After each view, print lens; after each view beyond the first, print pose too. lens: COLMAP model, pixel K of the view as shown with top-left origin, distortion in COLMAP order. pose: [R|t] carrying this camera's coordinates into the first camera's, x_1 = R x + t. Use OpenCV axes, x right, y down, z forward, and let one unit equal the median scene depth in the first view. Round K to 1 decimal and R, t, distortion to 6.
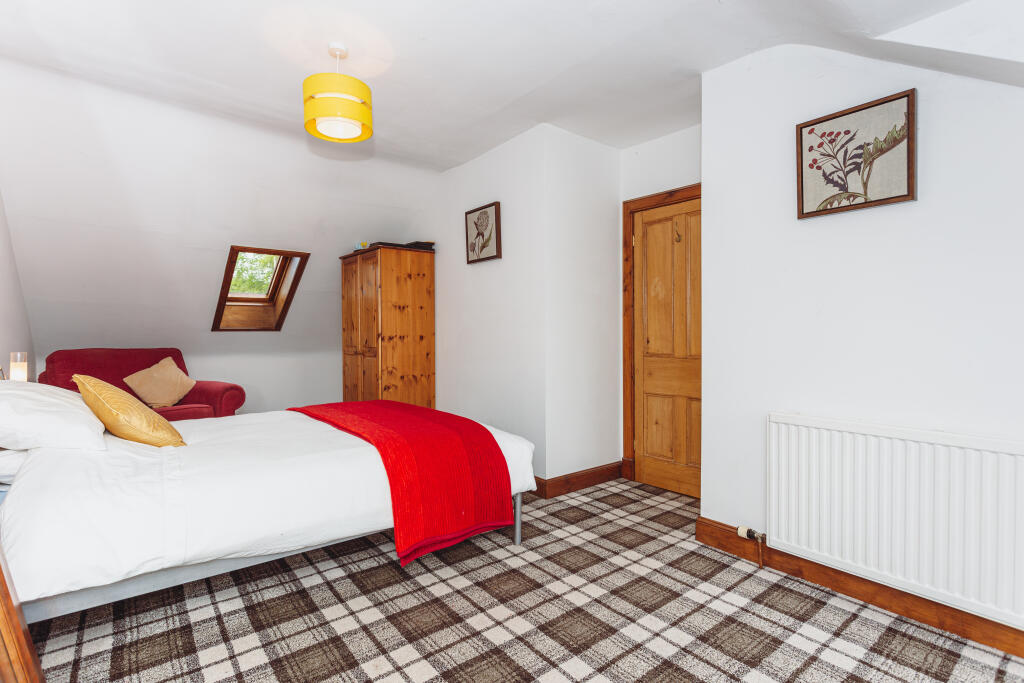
lens RADIAL K [[491.7, 0, 512.0], [0, 491.7, 341.5], [0, 0, 1]] dist [-0.002420, -0.000235]
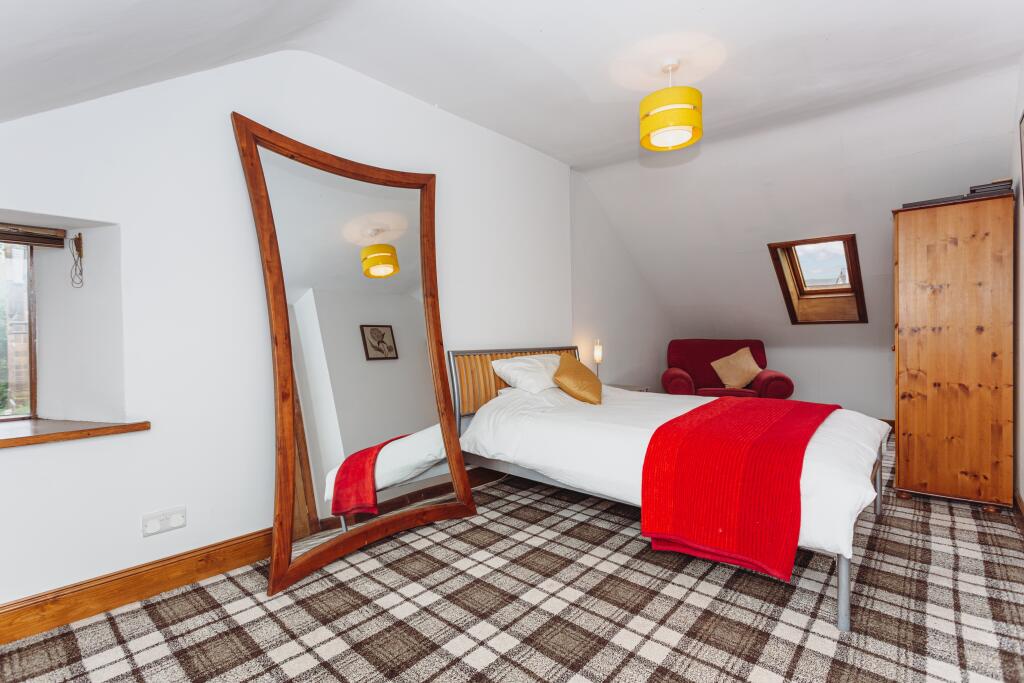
lens RADIAL K [[491.7, 0, 512.0], [0, 491.7, 341.5], [0, 0, 1]] dist [-0.002420, -0.000235]
pose [[0.159717, 0.017827, -0.987002, 0.717229], [-0.005451, 0.999838, 0.017177, 0.001401], [0.987148, 0.002637, 0.159788, 0.513075]]
